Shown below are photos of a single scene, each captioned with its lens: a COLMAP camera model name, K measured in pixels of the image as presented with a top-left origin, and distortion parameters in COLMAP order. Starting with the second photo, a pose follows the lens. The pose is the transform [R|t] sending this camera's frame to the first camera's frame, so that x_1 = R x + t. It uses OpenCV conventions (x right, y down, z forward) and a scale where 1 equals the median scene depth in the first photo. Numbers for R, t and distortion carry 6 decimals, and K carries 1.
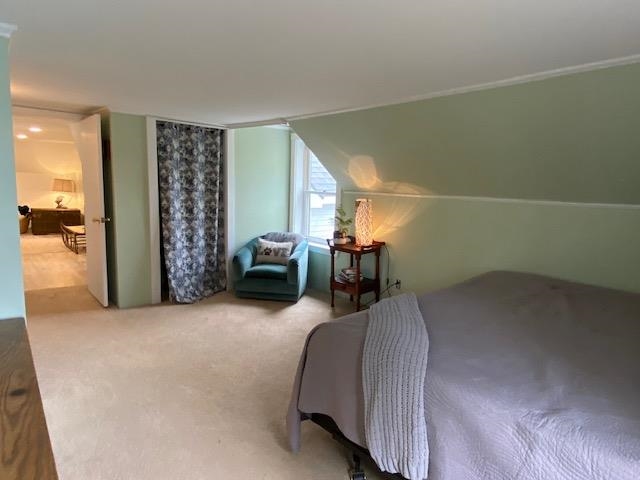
lens RADIAL K [[386.2, 0, 318.3], [0, 386.2, 241.6], [0, 0, 1]] dist [0.080510, -0.085662]
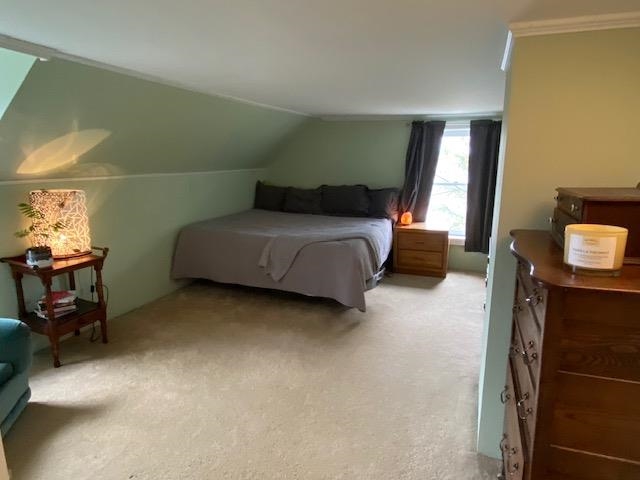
lens RADIAL K [[386.2, 0, 318.3], [0, 386.2, 241.6], [0, 0, 1]] dist [0.080510, -0.085662]
pose [[-0.484333, -0.205500, 0.850407, -0.771681], [0.109713, 0.950083, 0.292072, -0.188762], [-0.867977, 0.234761, -0.437610, 1.013832]]
